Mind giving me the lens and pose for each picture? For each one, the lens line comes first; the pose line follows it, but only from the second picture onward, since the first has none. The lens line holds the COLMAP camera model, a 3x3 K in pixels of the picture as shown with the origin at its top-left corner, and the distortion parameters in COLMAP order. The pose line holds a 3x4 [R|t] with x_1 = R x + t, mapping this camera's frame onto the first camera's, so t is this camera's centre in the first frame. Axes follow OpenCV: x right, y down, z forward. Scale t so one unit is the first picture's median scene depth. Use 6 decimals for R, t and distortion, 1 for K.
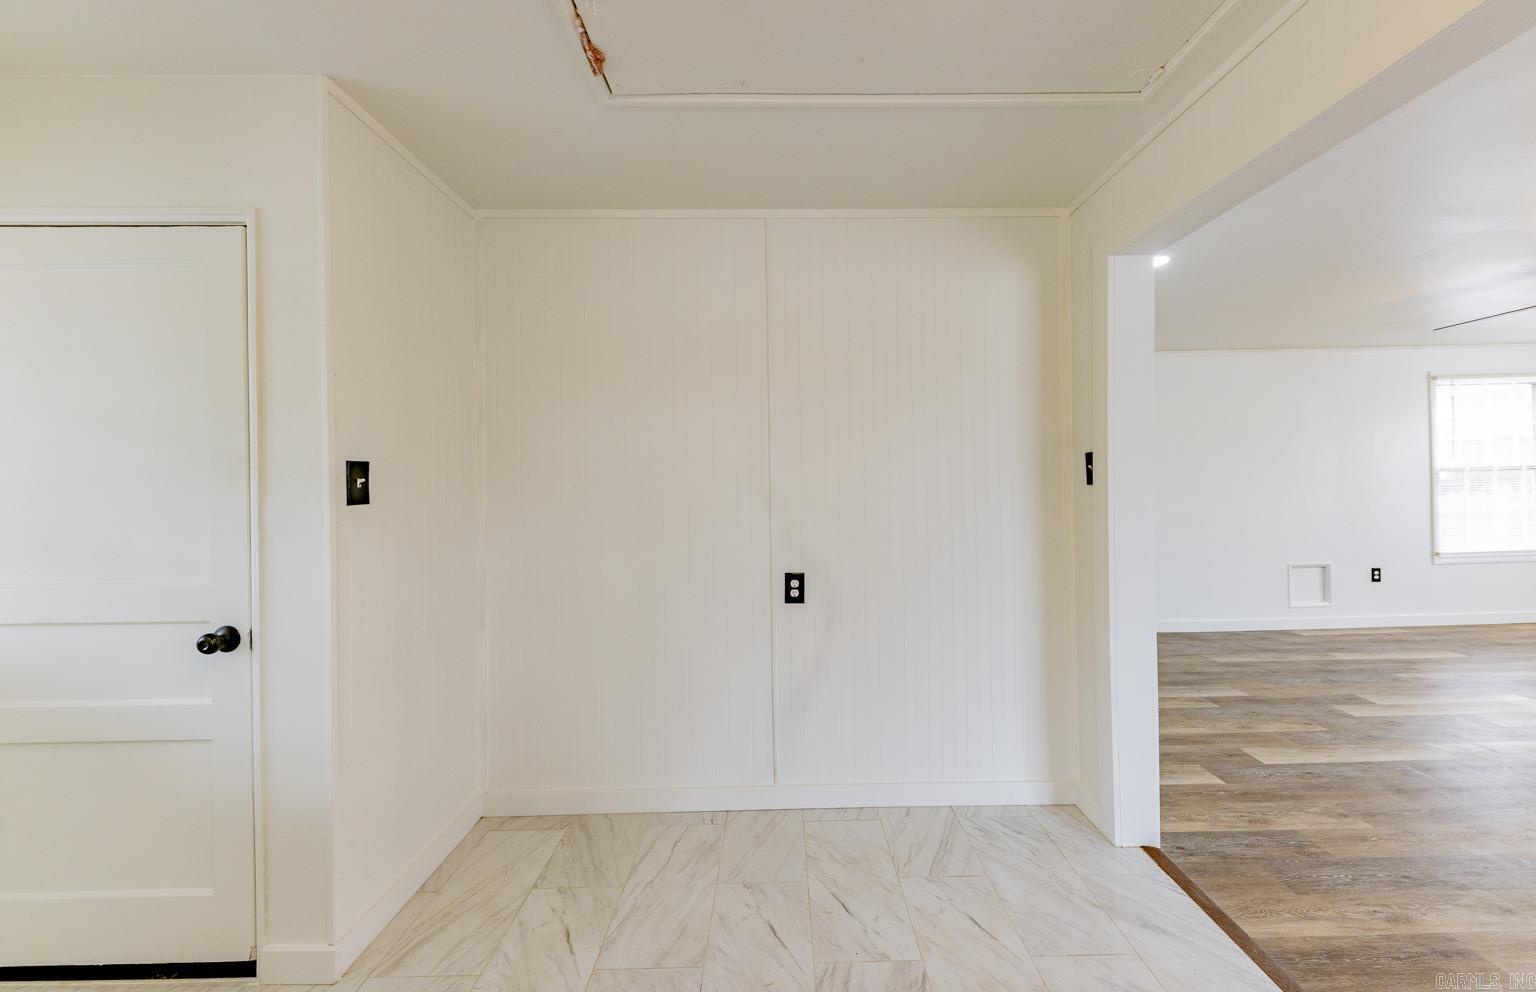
lens RADIAL K [[531.8, 0, 784.8], [0, 531.8, 481.4], [0, 0, 1]] dist [0.014756, -0.004132]
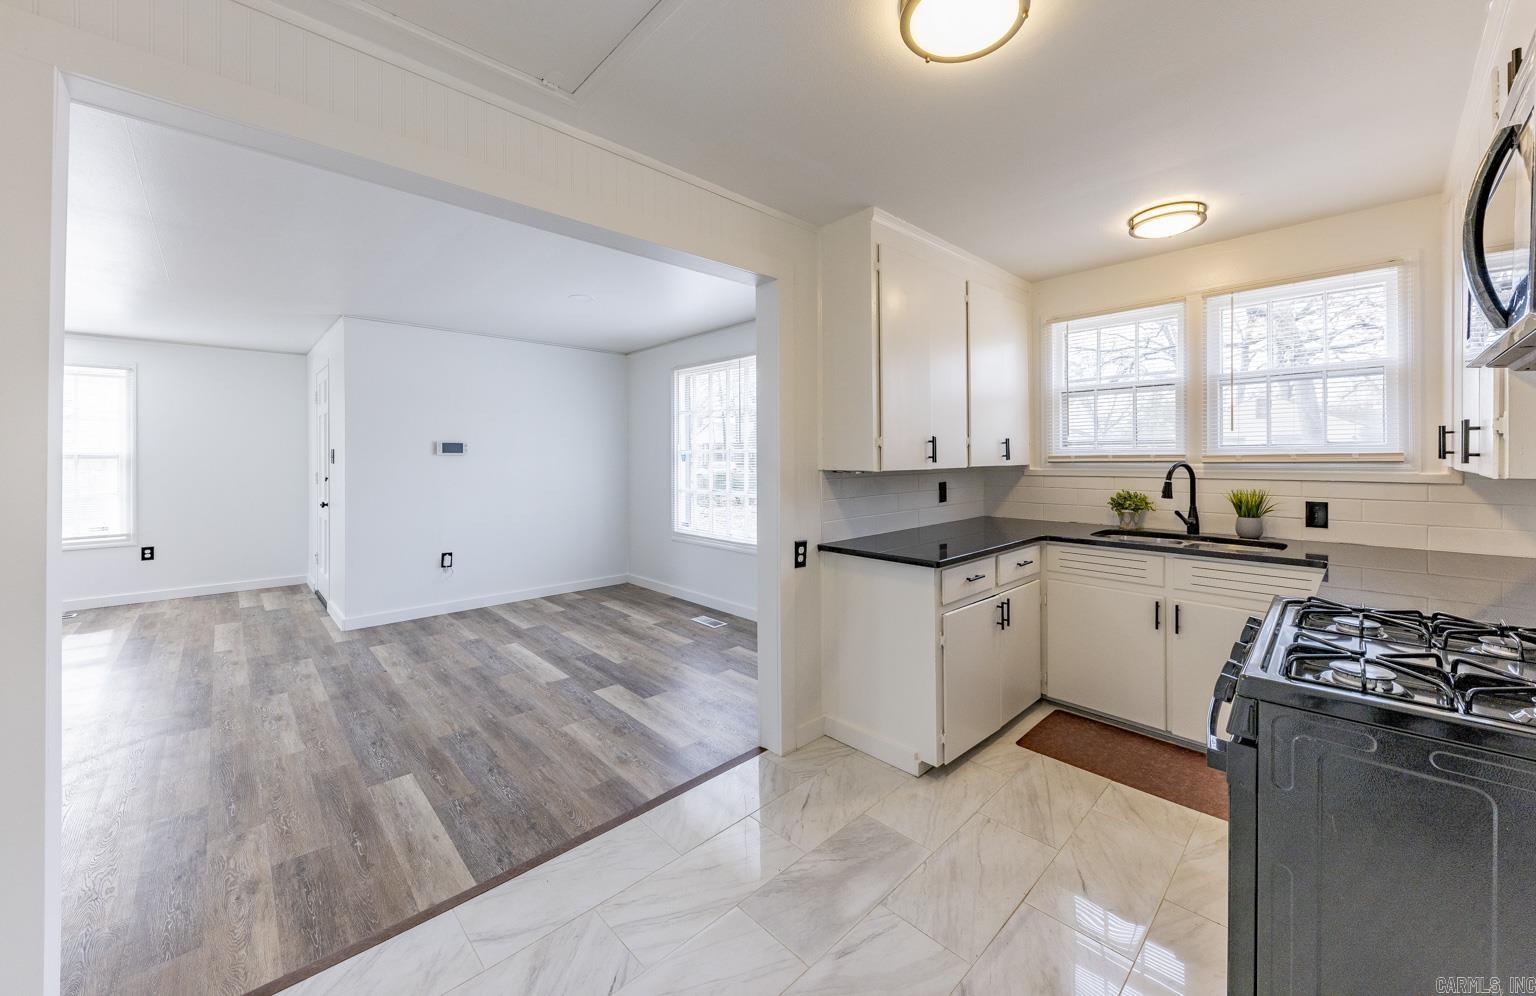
lens RADIAL K [[568.0, 0, 804.8], [0, 568.0, 457.0], [0, 0, 1]] dist [0.001927, -0.000486]
pose [[-0.704773, 0.018695, 0.709187, -0.185818], [0.012948, 0.999825, -0.013489, 0.001213], [-0.709315, -0.000324, -0.704892, 0.445508]]
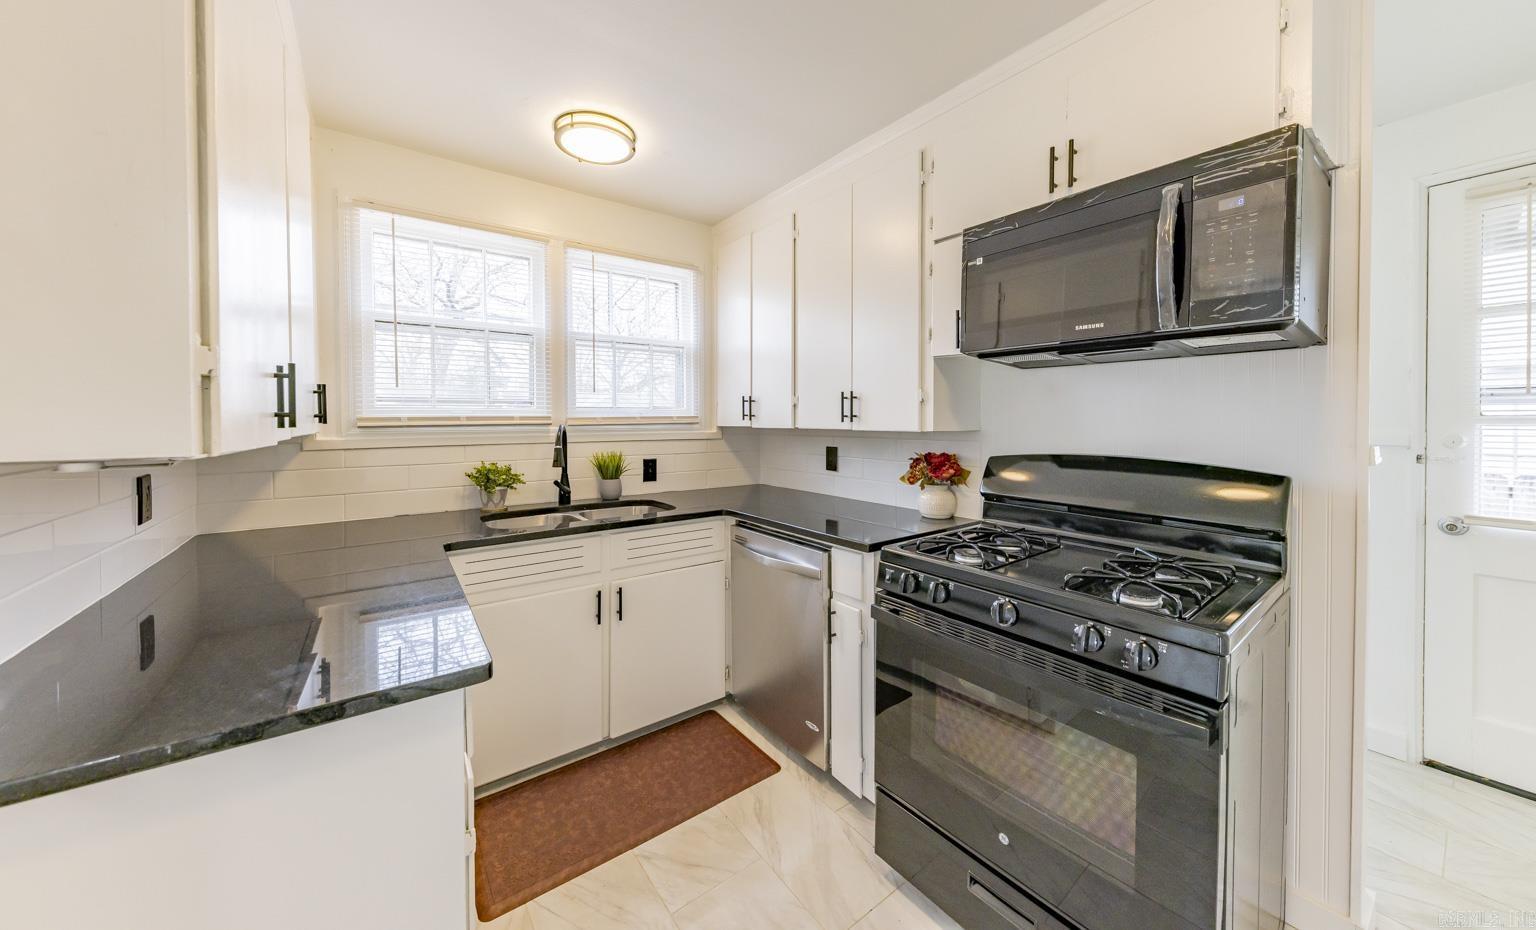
lens RADIAL K [[524.2, 0, 759.8], [0, 524.2, 425.8], [0, 0, 1]] dist [0.006816, 0.000008]
pose [[-0.814235, 0.024198, -0.580031, 0.188558], [0.017766, 0.999702, 0.016766, -0.000718], [0.580263, 0.003347, -0.814422, 0.175127]]
